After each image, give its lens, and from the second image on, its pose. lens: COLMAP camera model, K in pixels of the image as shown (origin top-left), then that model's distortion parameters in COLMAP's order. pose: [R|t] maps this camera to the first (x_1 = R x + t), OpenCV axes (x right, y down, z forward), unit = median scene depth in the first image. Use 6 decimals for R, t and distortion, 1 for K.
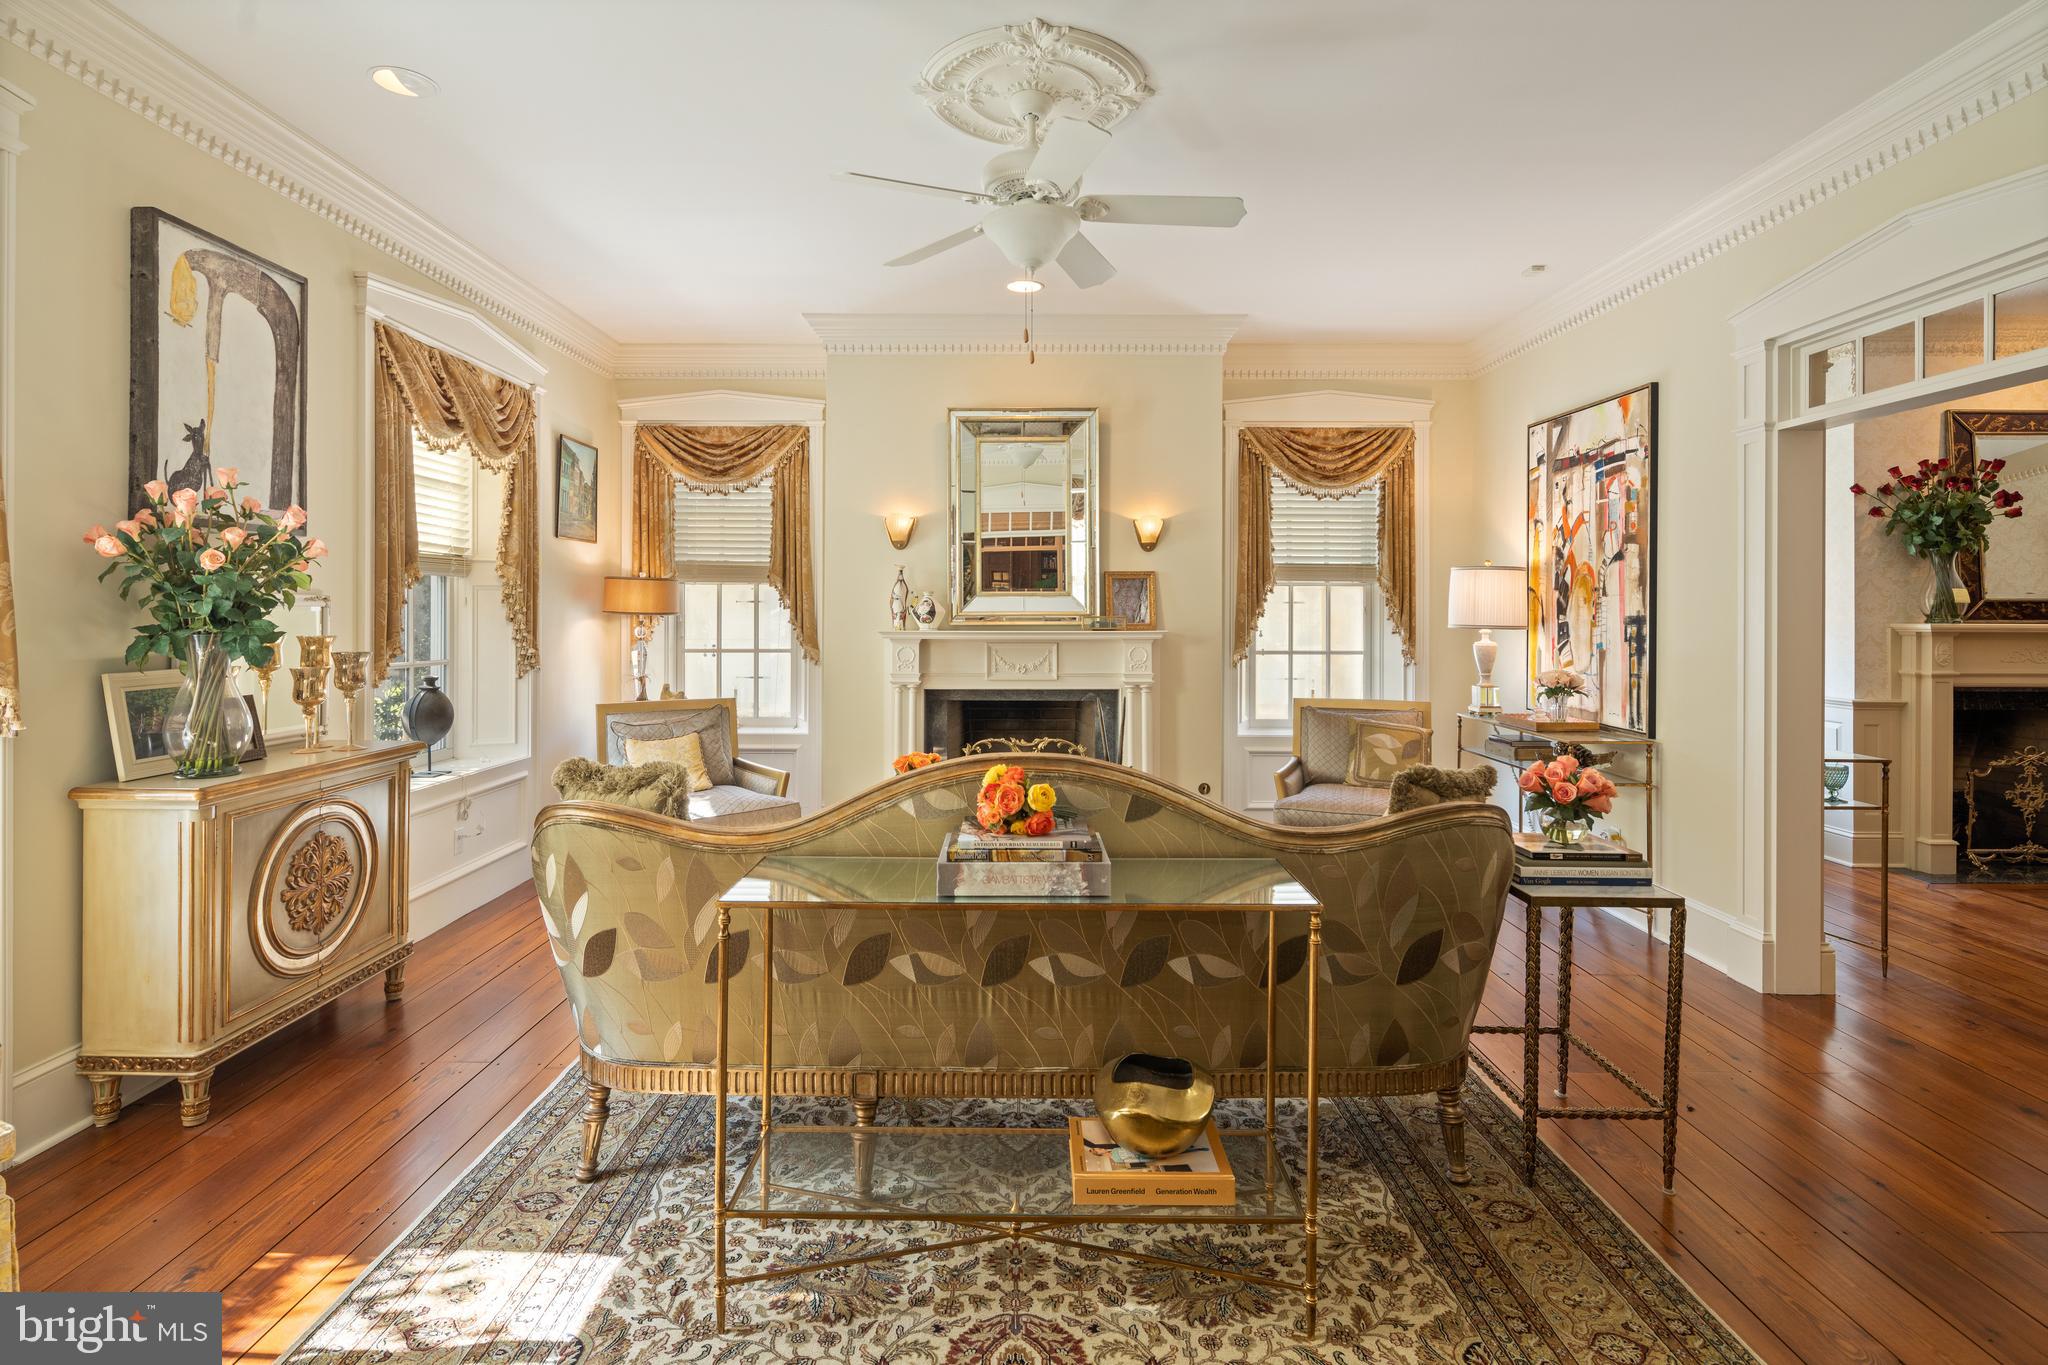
lens RADIAL K [[1014.3, 0, 1003.9], [0, 1014.3, 616.5], [0, 0, 1]] dist [0.000667, 0.000030]
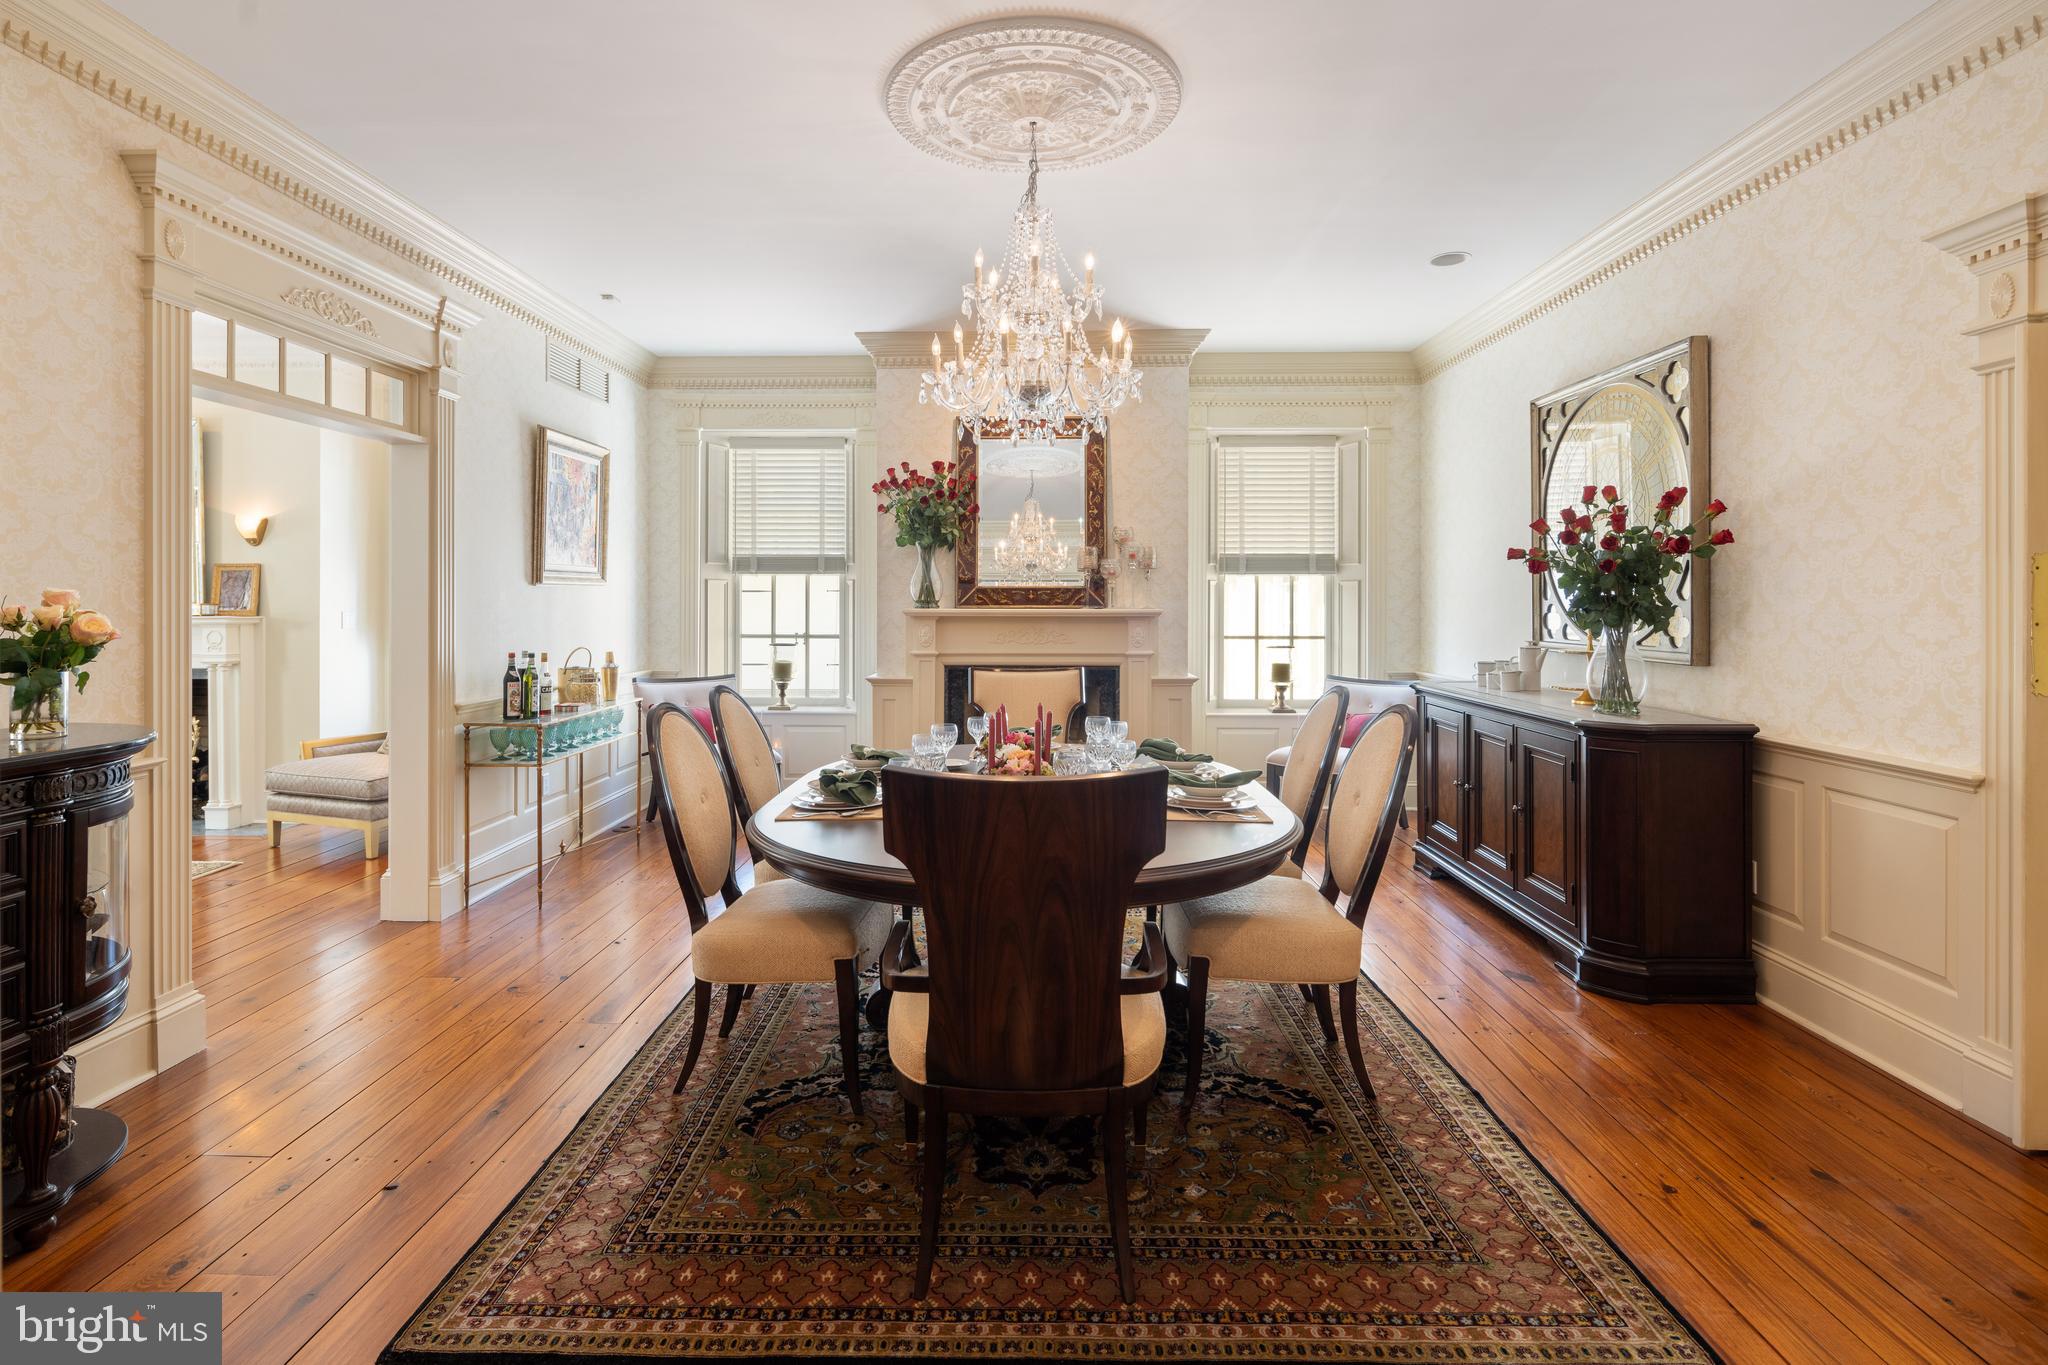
lens RADIAL K [[1019.7, 0, 1015.0], [0, 1019.7, 602.0], [0, 0, 1]] dist [0.002433, 0.000046]
pose [[0.999938, -0.002382, -0.010904, 1.050670], [0.002403, 0.999995, 0.001911, -0.002307], [0.010899, -0.001937, 0.999939, -0.126070]]
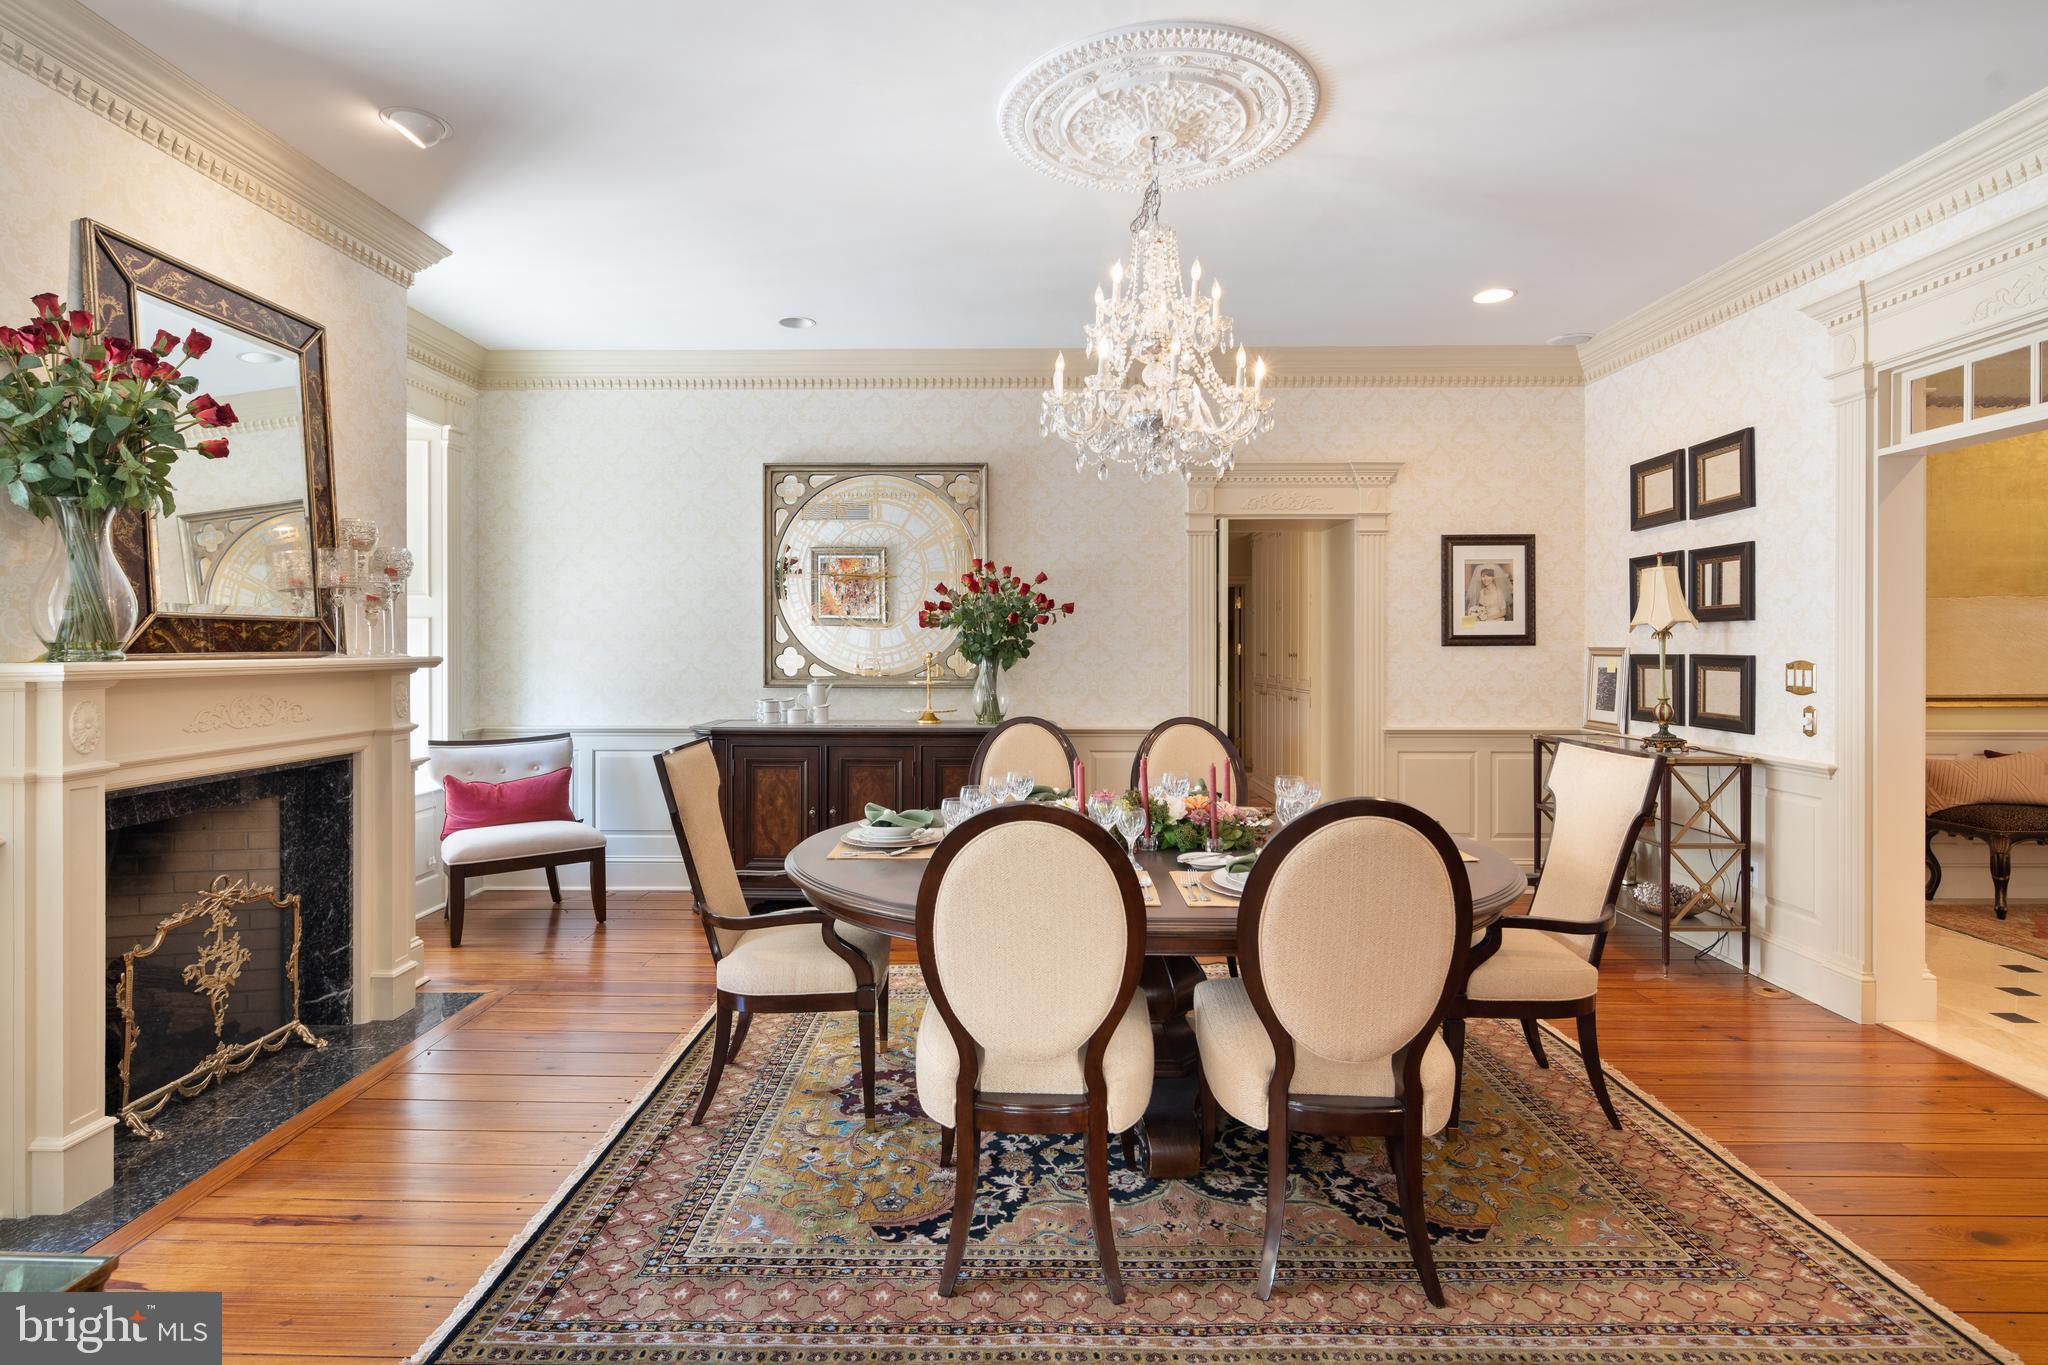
lens RADIAL K [[1005.8, 0, 1025.6], [0, 1005.8, 644.2], [0, 0, 1]] dist [-0.000310, -0.001431]
pose [[-0.003291, -0.001613, 0.999993, 0.470069], [0.000632, 0.999998, 0.001615, -0.001606], [-0.999994, 0.000638, -0.003290, 0.578208]]
